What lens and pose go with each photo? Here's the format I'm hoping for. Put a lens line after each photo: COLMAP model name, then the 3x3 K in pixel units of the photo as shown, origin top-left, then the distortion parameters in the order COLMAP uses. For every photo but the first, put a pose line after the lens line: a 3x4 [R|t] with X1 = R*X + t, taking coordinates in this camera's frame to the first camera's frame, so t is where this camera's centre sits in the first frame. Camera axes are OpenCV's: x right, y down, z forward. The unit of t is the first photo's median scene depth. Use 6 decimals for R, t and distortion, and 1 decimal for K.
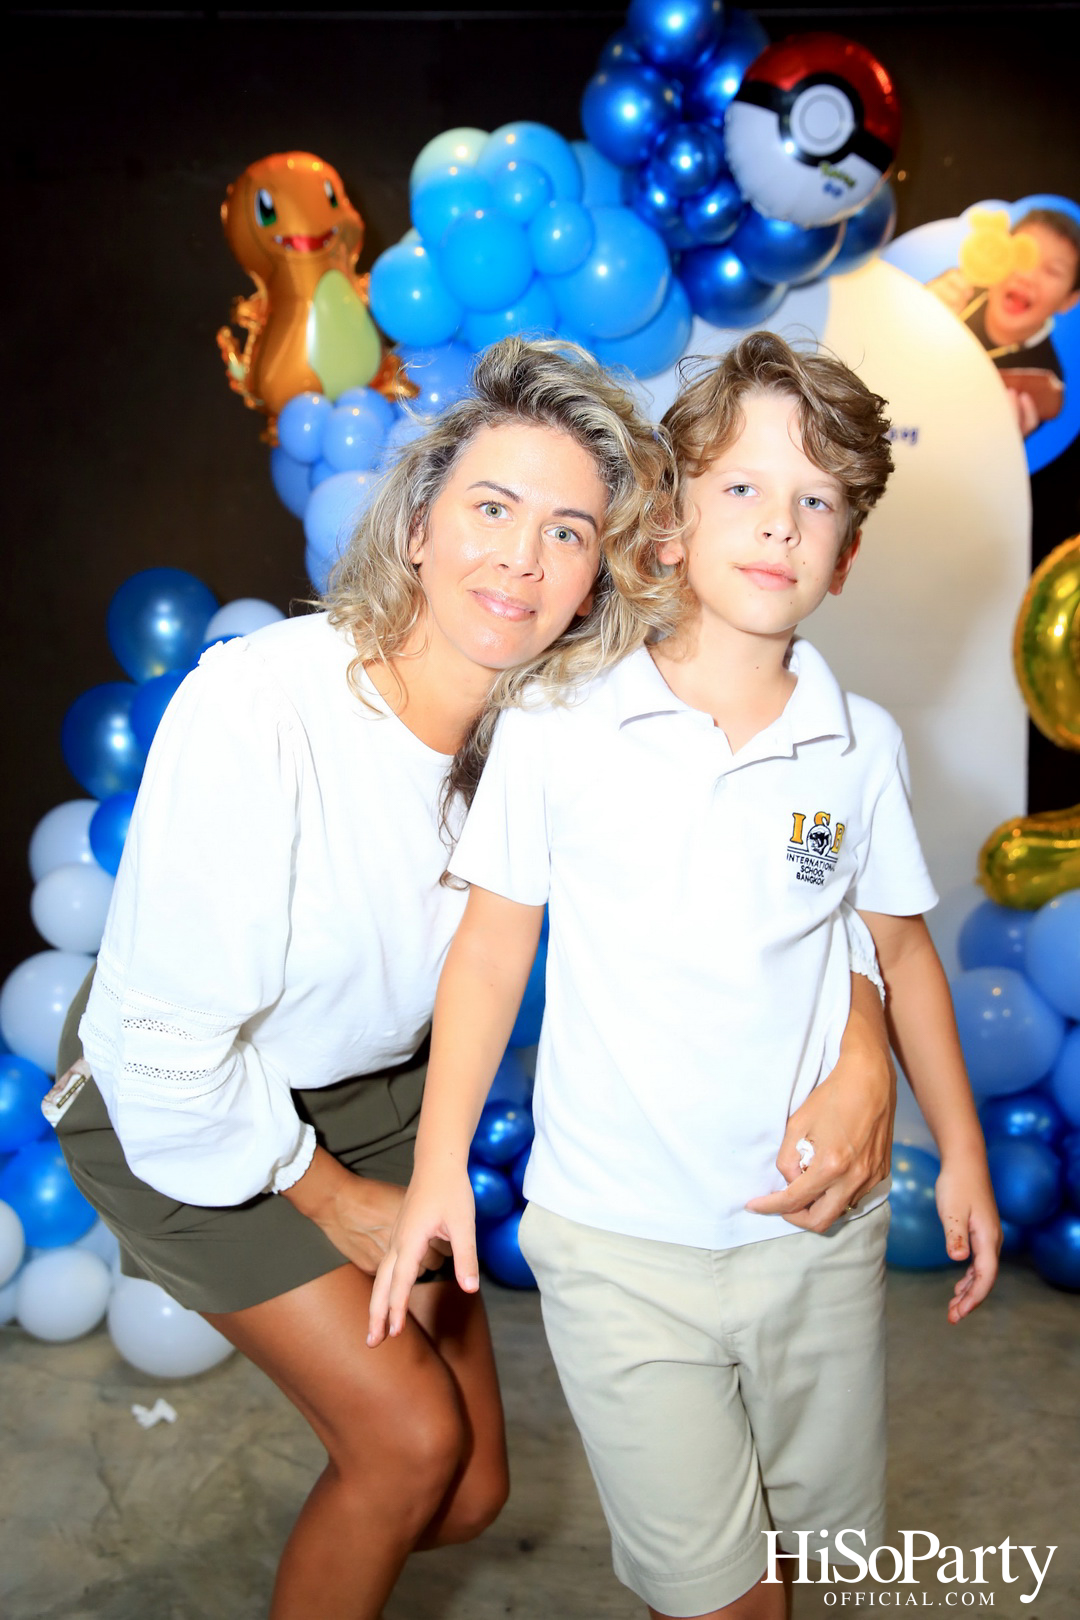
lens RADIAL K [[1522.2, 0, 547.1], [0, 1522.2, 817.6], [0, 0, 1]] dist [-0.138671, 0.302788]
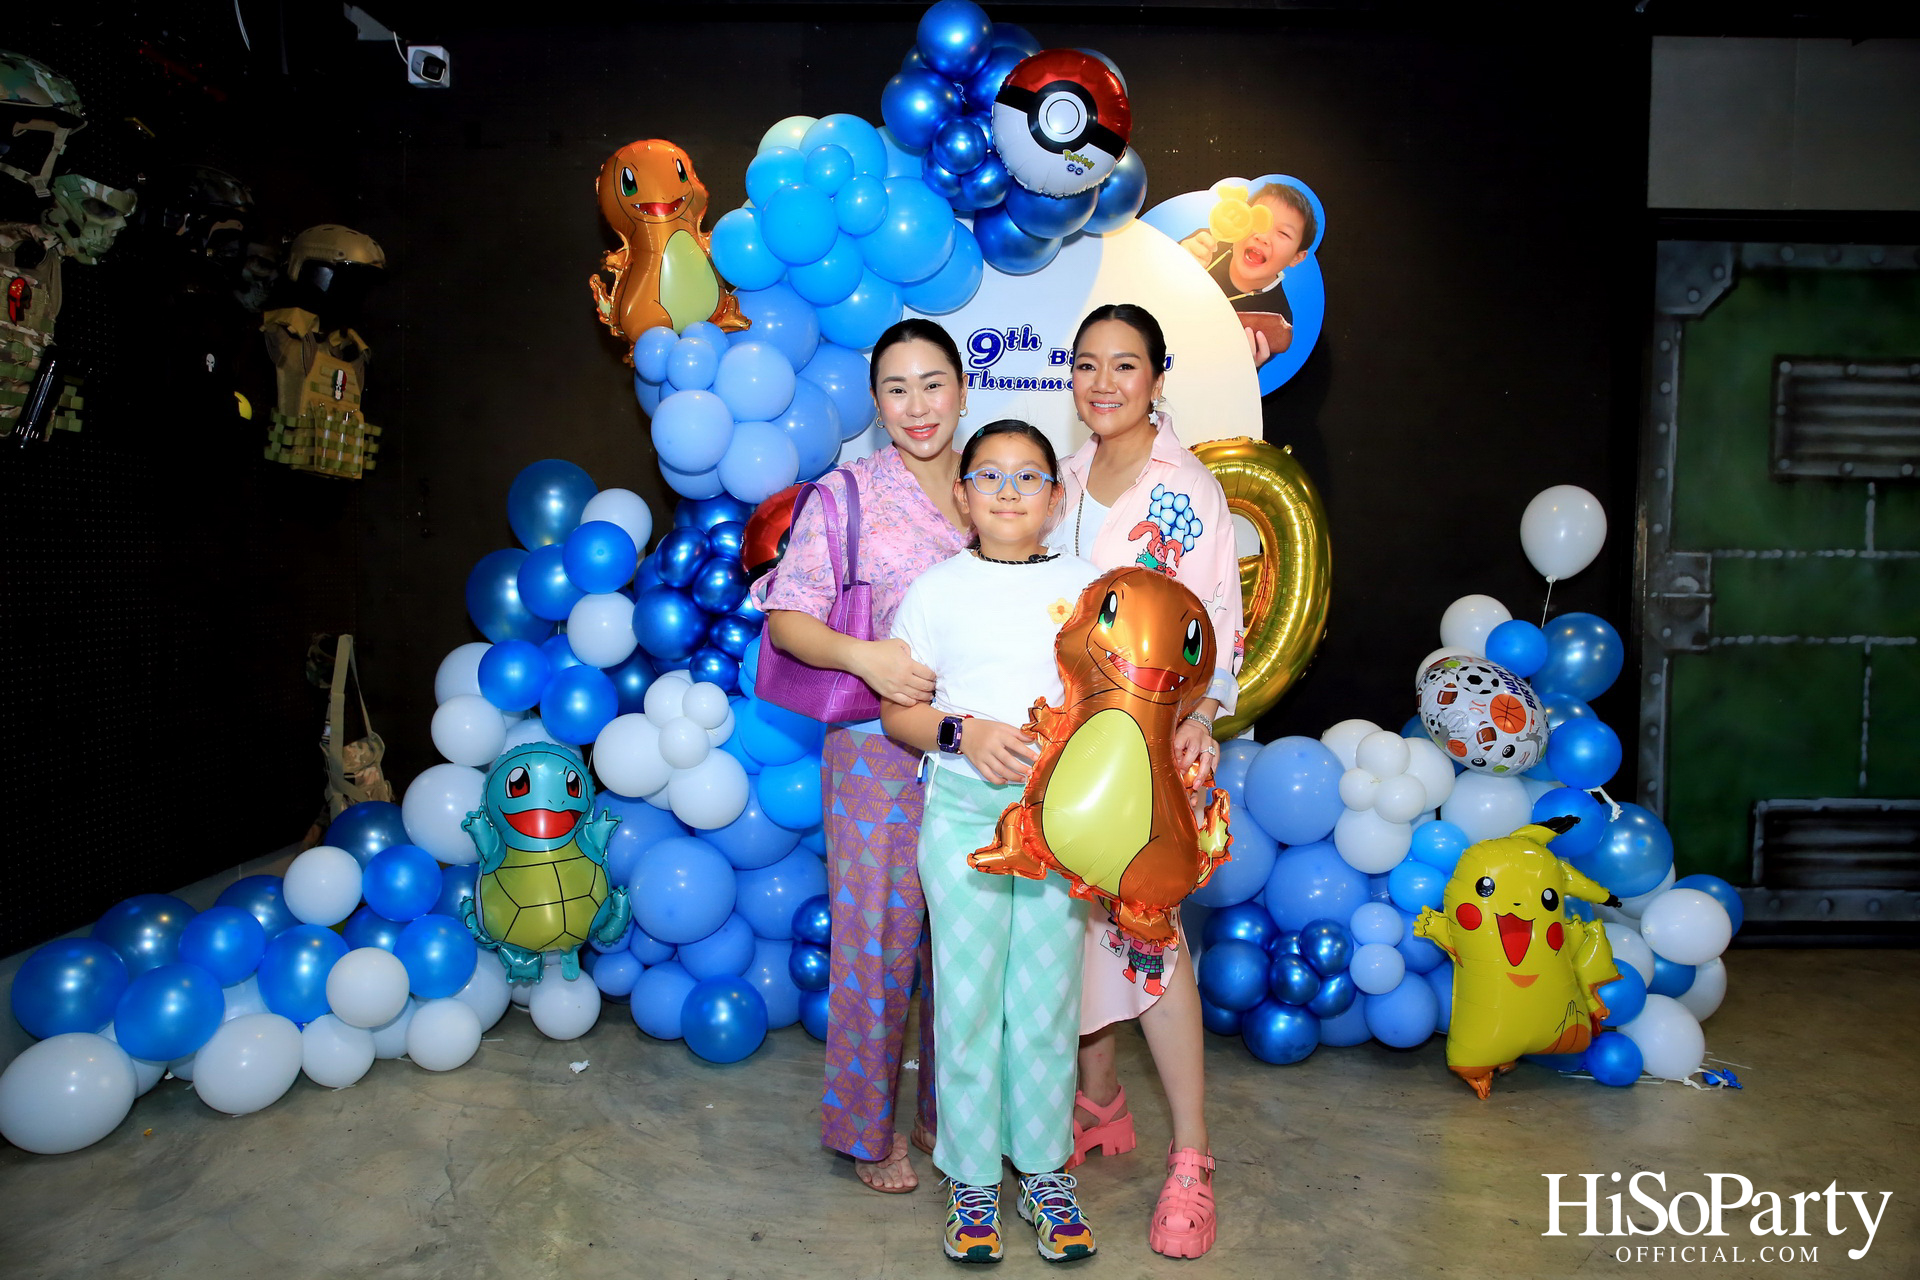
lens RADIAL K [[1304.0, 0, 952.9], [0, 1304.0, 642.2], [0, 0, 1]] dist [-0.107401, 0.083718]
pose [[0.999094, 0.023561, -0.035428, 0.130800], [-0.024366, 0.999451, -0.022458, 0.001533], [0.034879, 0.023301, 0.999120, -0.064329]]
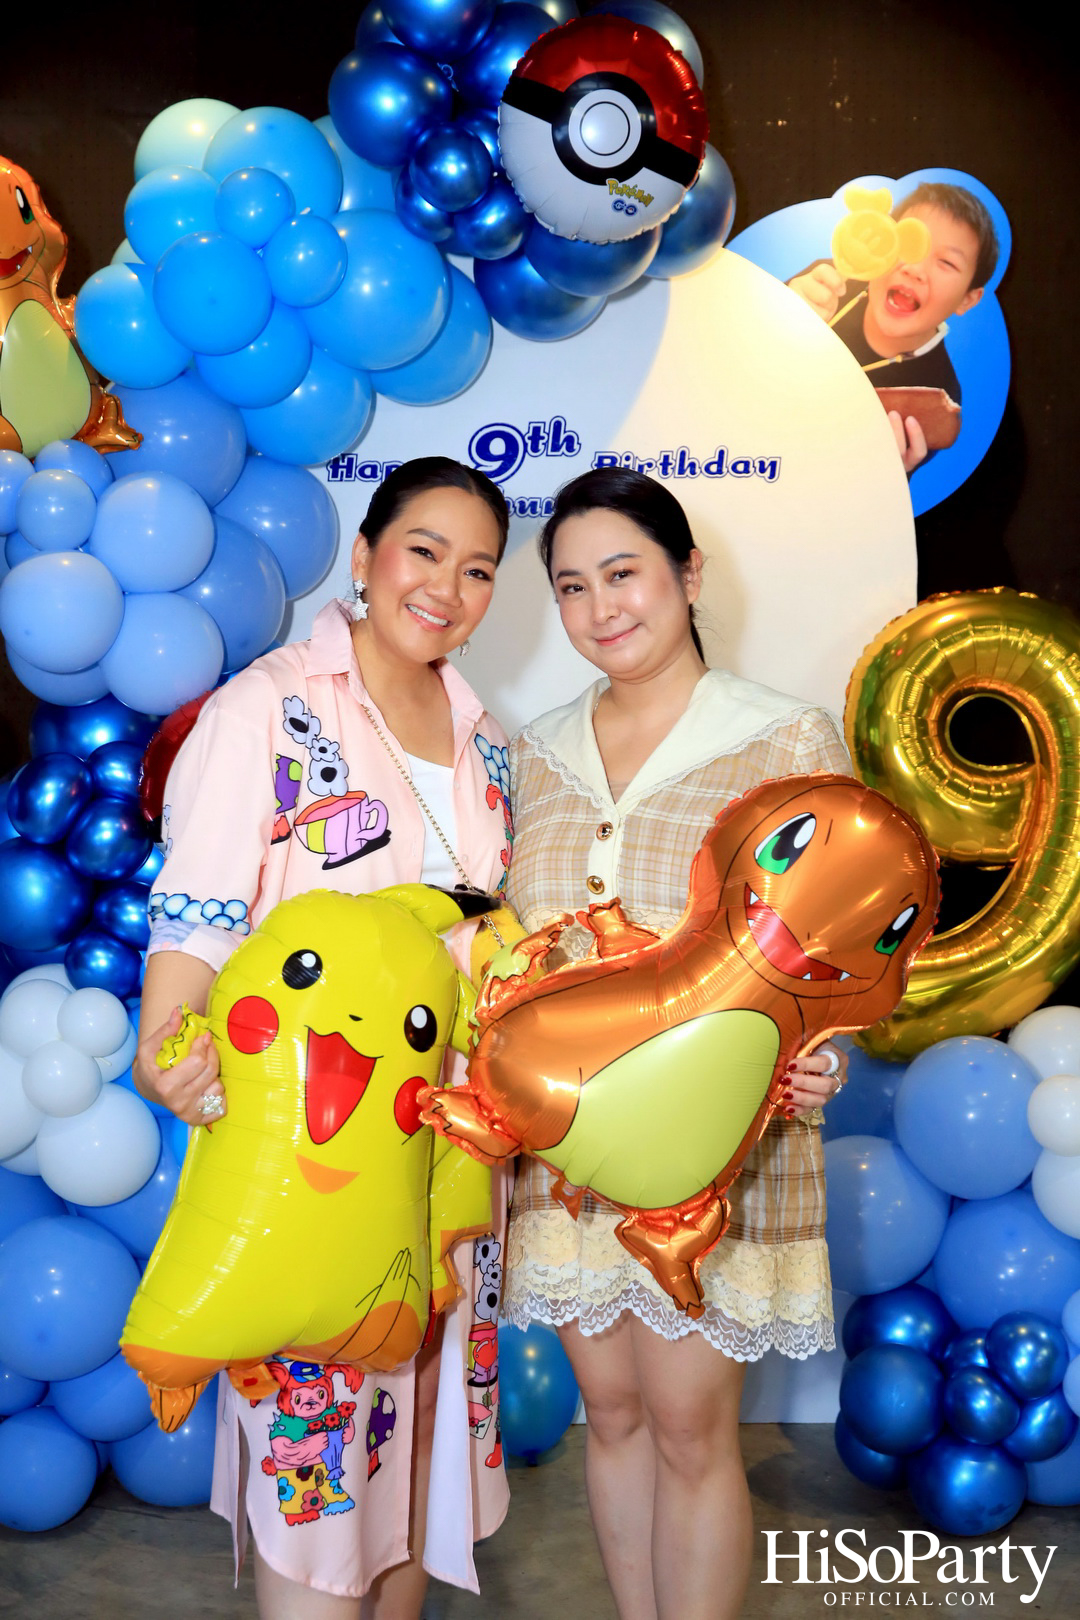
lens RADIAL K [[2173.6, 0, 534.1], [0, 2173.6, 809.8], [0, 0, 1]] dist [0.108469, -0.043568]
pose [[0.999993, -0.000922, 0.003658, 0.130183], [0.000964, 0.999931, -0.011740, -0.066872], [-0.003647, 0.011743, 0.999924, -0.206595]]
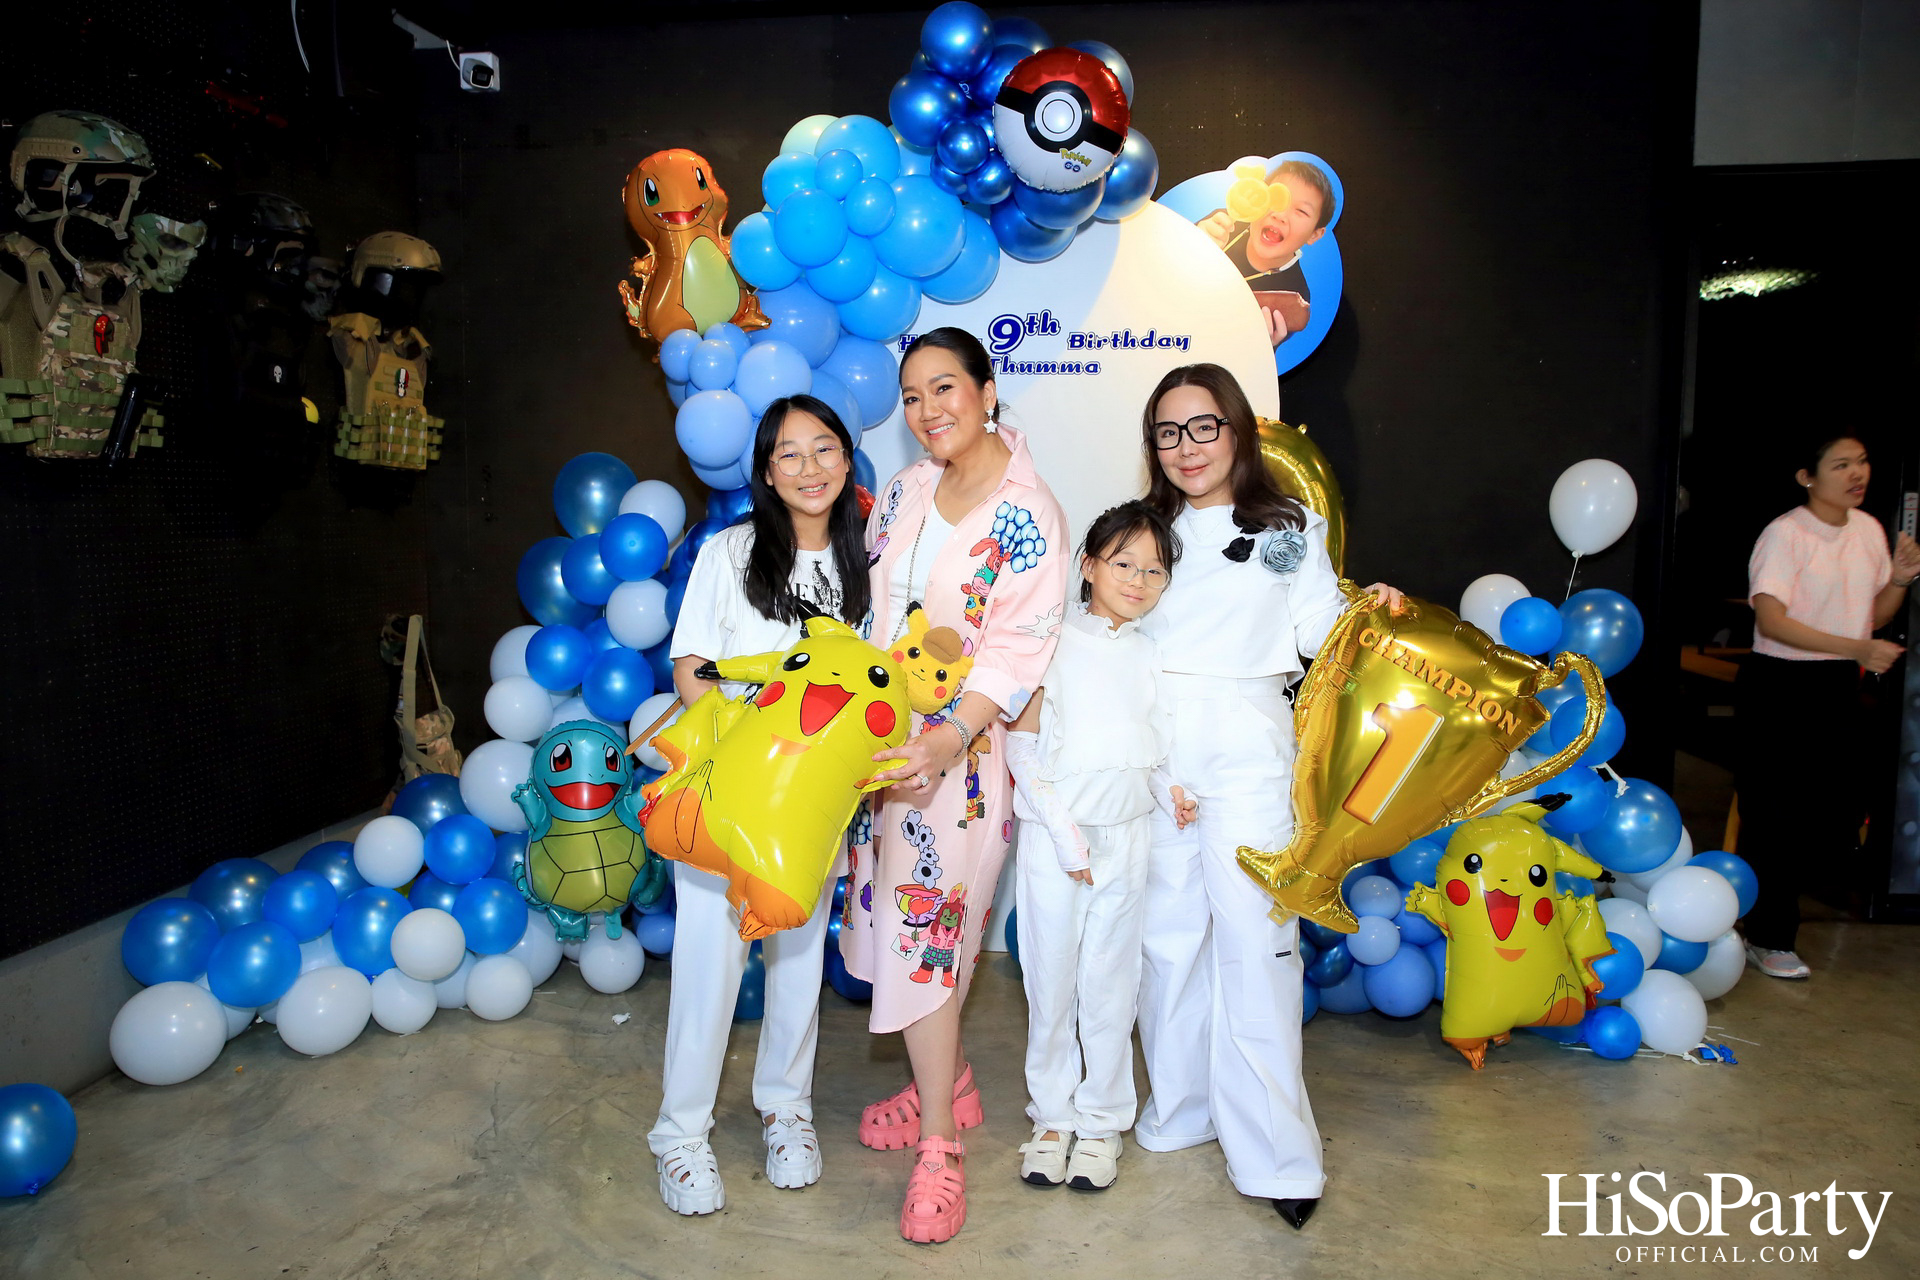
lens RADIAL K [[1334.3, 0, 952.8], [0, 1334.3, 640.6], [0, 0, 1]] dist [-0.104843, 0.088304]
pose [[0.992022, 0.020266, -0.124426, 0.228144], [-0.017826, 0.999627, 0.020696, -0.032592], [0.124799, -0.018312, 0.992013, -0.137314]]
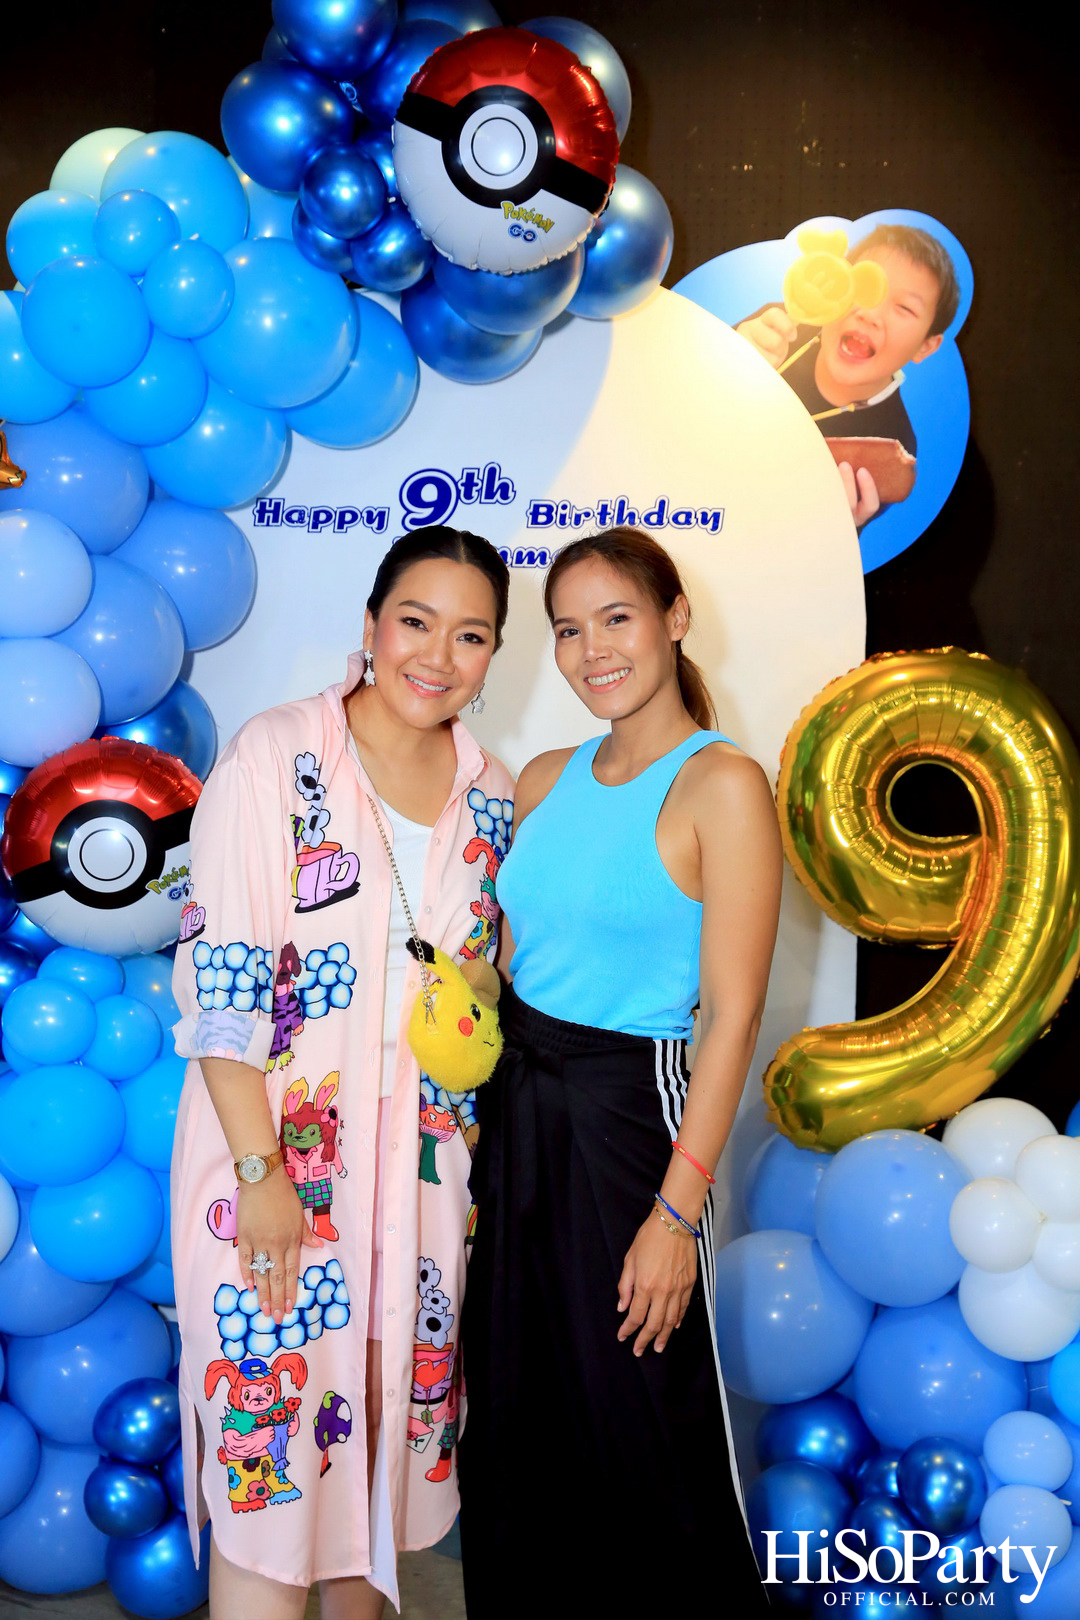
lens RADIAL K [[1901.6, 0, 540.0], [0, 1901.6, 810.0], [0, 0, 1]] dist [0.062119, 0.017758]
pose [[0.997479, 0.024196, -0.066711, 0.261842], [-0.025830, 0.999384, -0.023739, -0.093755], [0.066096, 0.025402, 0.997490, 0.020344]]
